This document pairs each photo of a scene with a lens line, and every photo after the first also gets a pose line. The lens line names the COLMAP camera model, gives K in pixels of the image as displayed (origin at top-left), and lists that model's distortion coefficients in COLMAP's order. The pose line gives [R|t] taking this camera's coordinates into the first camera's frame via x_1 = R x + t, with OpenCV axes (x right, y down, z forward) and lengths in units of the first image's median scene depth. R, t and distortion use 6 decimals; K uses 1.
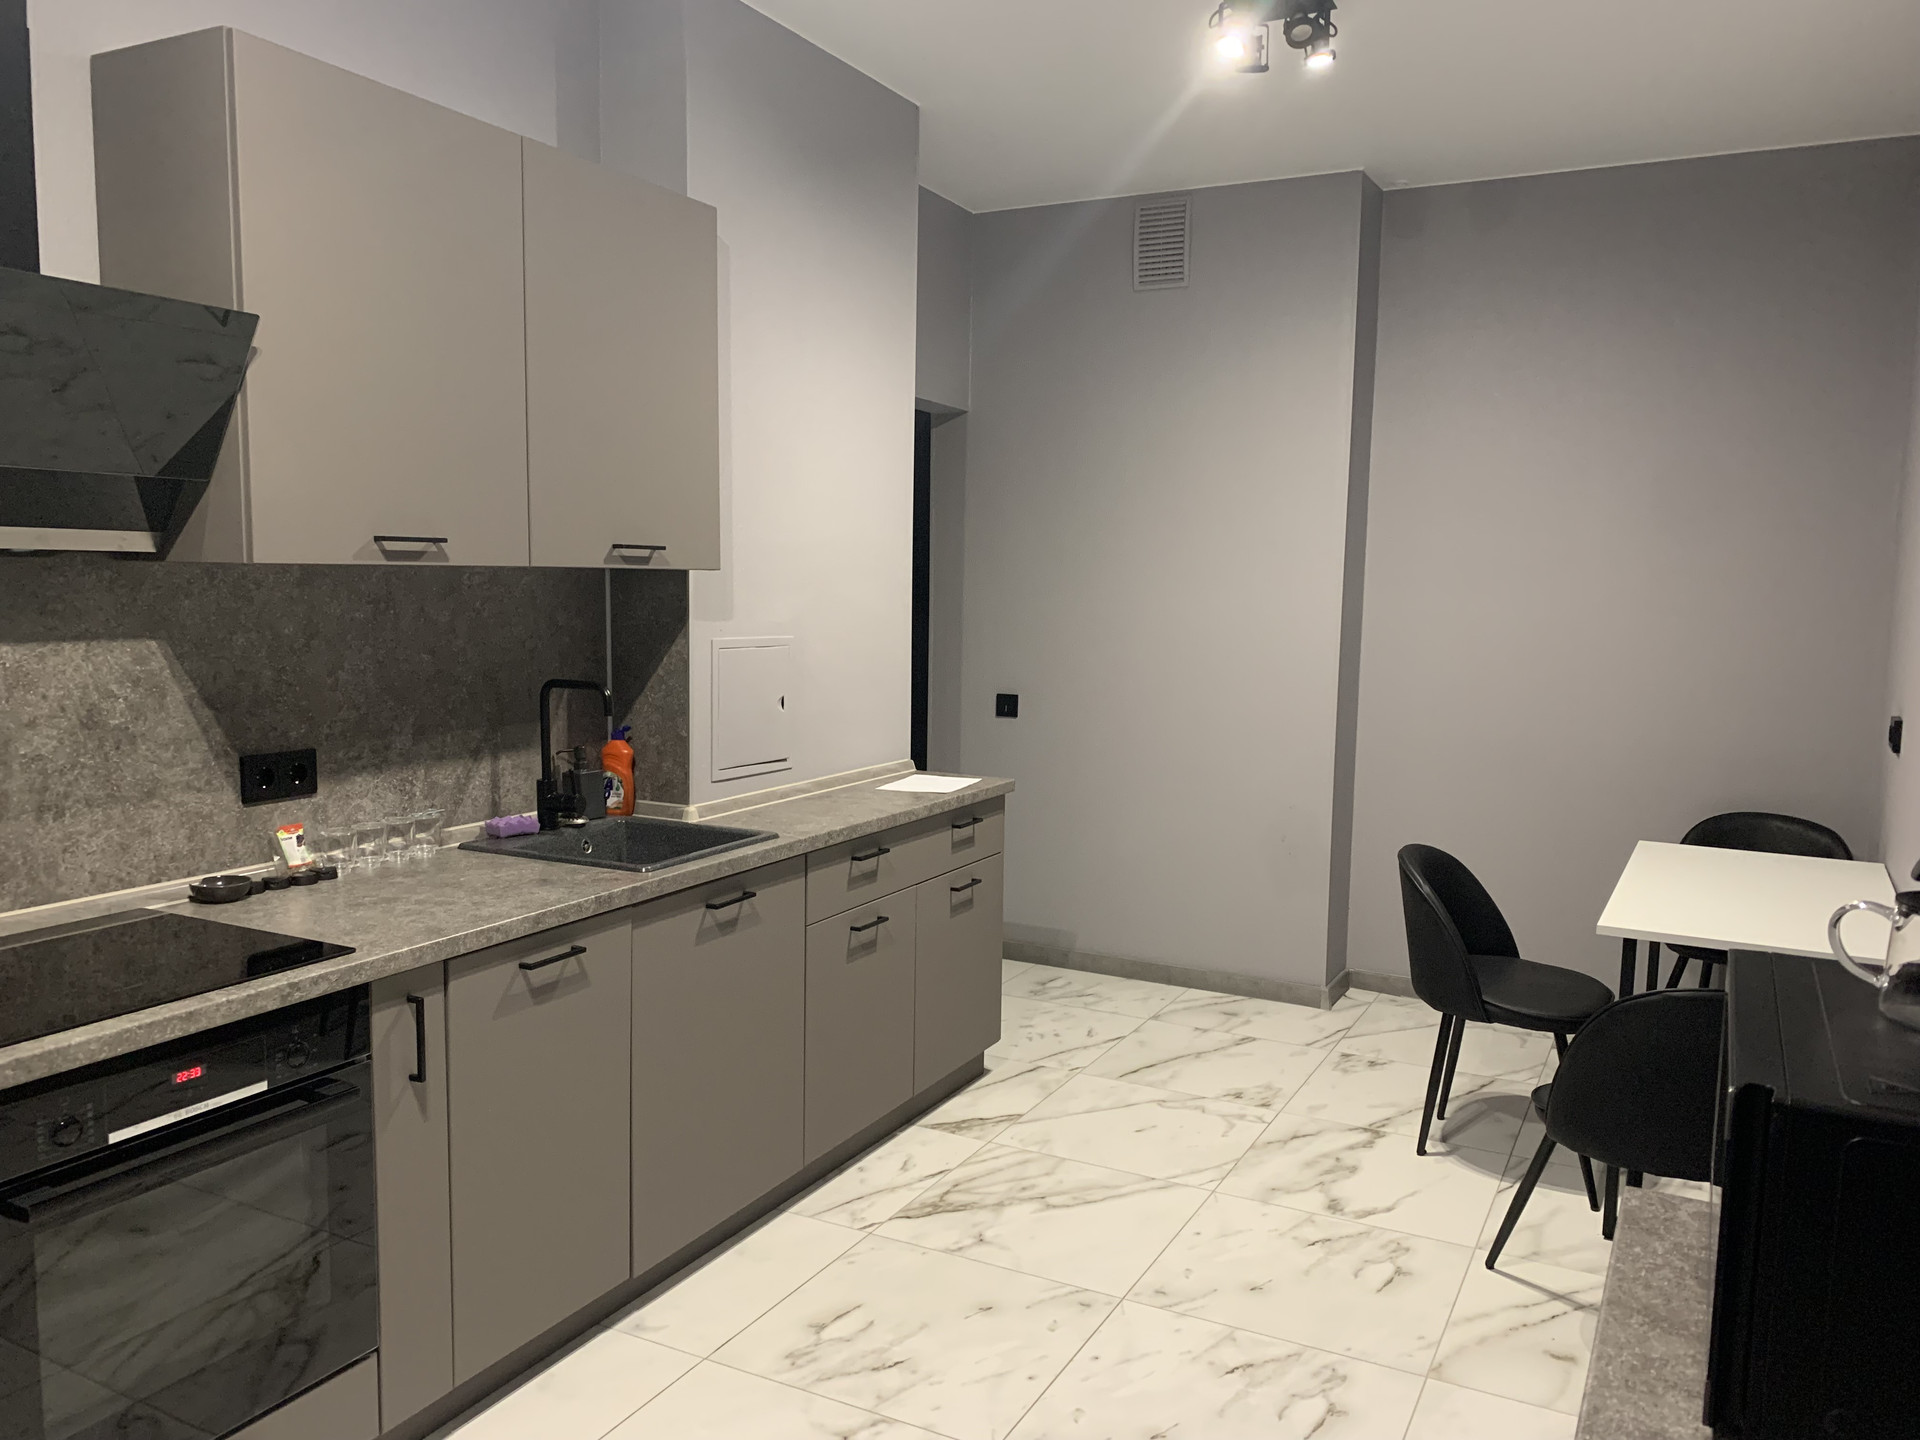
lens RADIAL K [[1468.1, 0, 960.6], [0, 1468.1, 735.1], [0, 0, 1]] dist [0.039394, -0.008914]
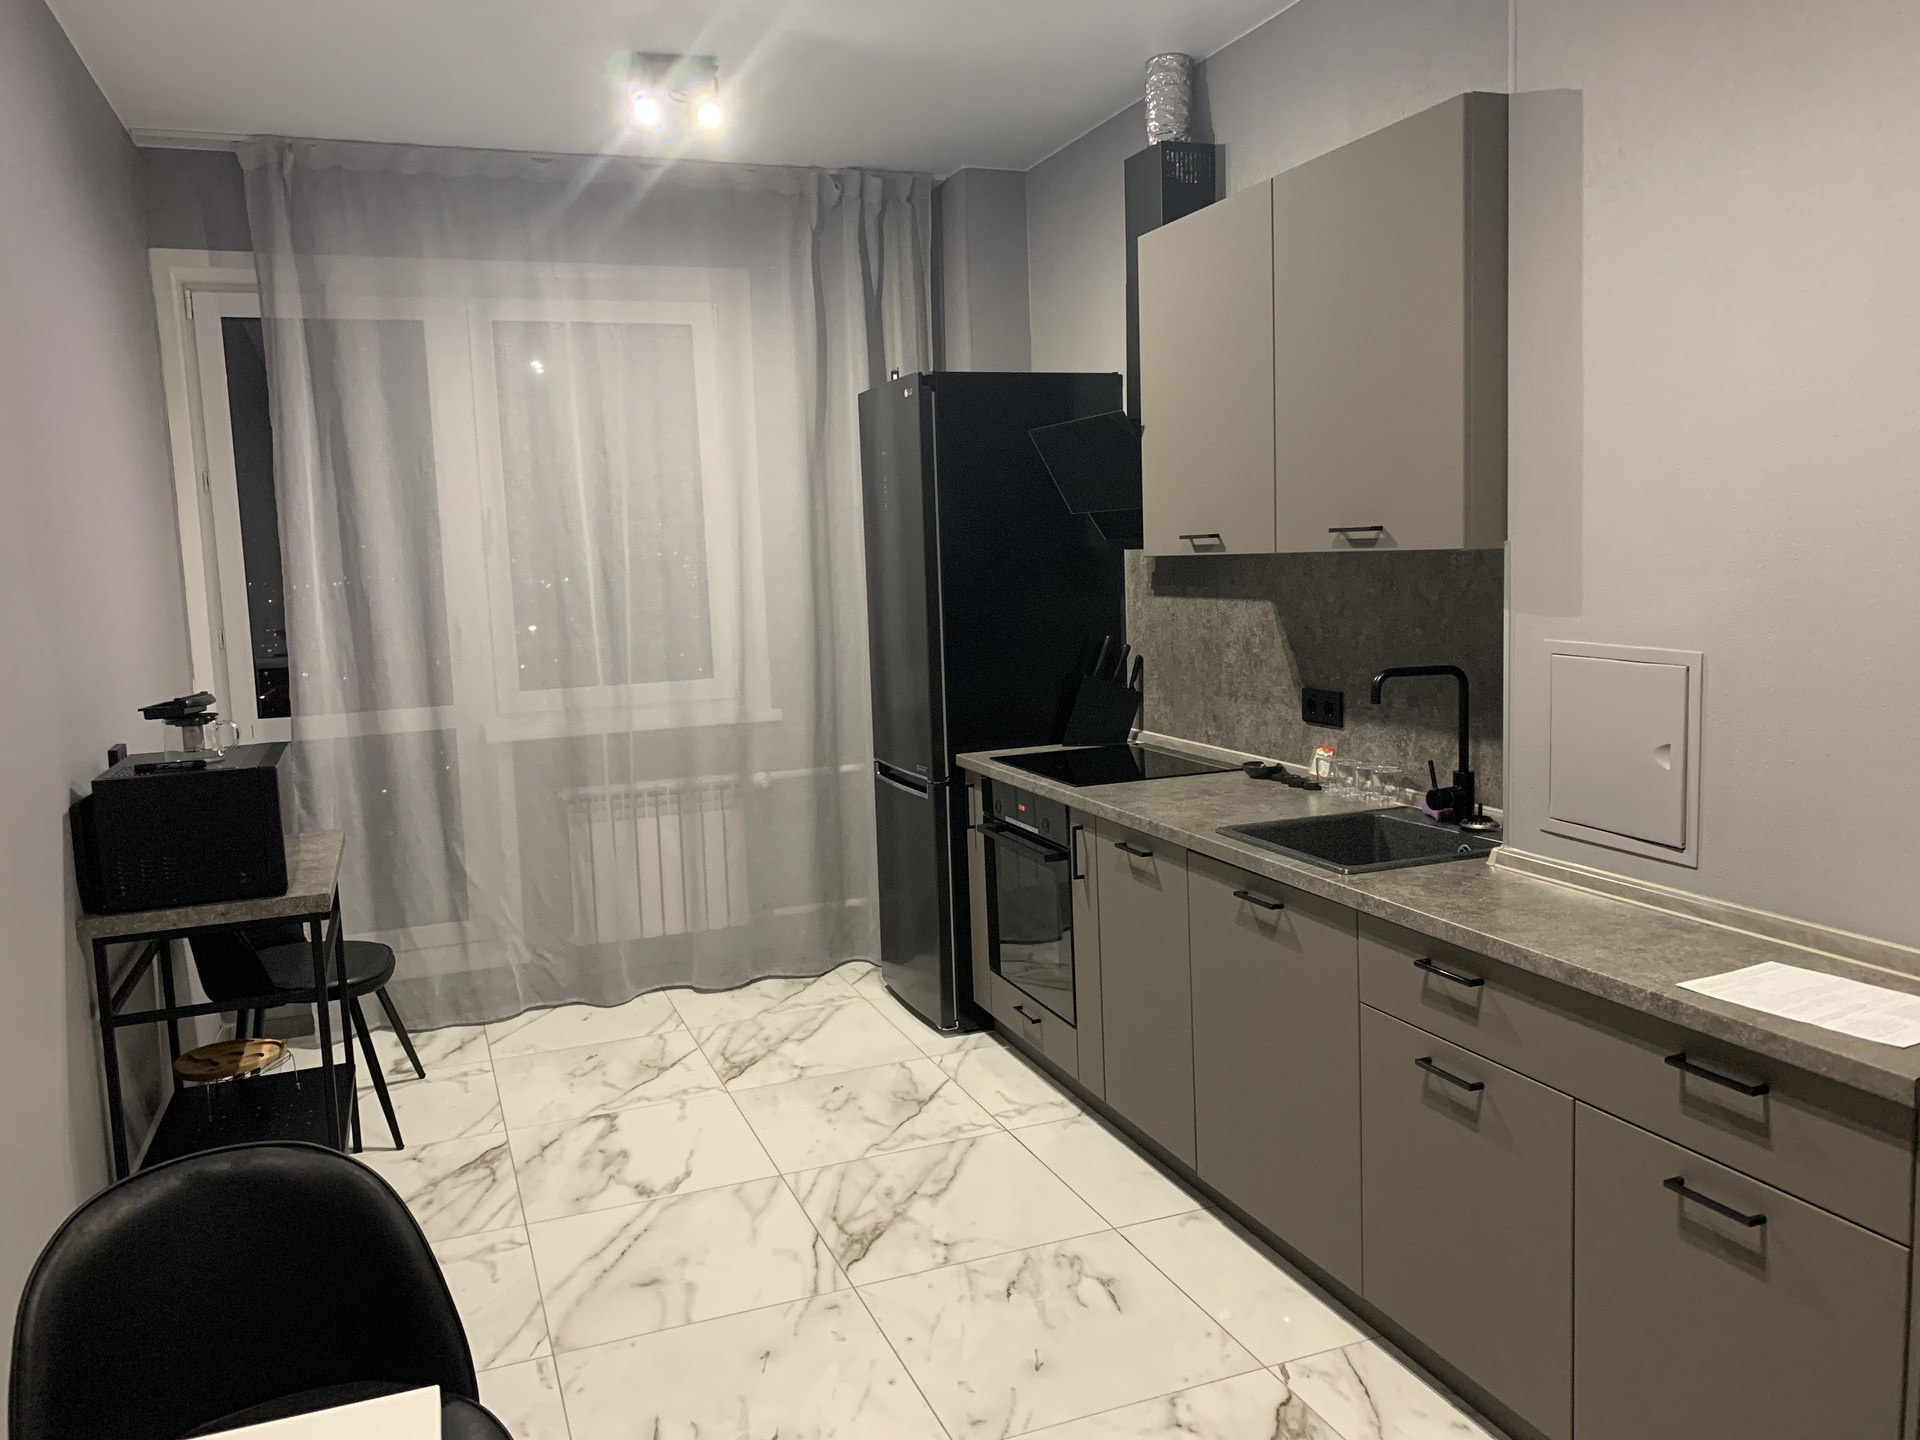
lens RADIAL K [[1468.1, 0, 960.8], [0, 1468.1, 705.8], [0, 0, 1]] dist [0.039394, -0.008914]
pose [[-0.665195, 0.091505, -0.741042, 0.769006], [-0.056437, 0.983462, 0.172100, -0.190399], [0.744534, 0.156302, -0.649029, 1.659786]]
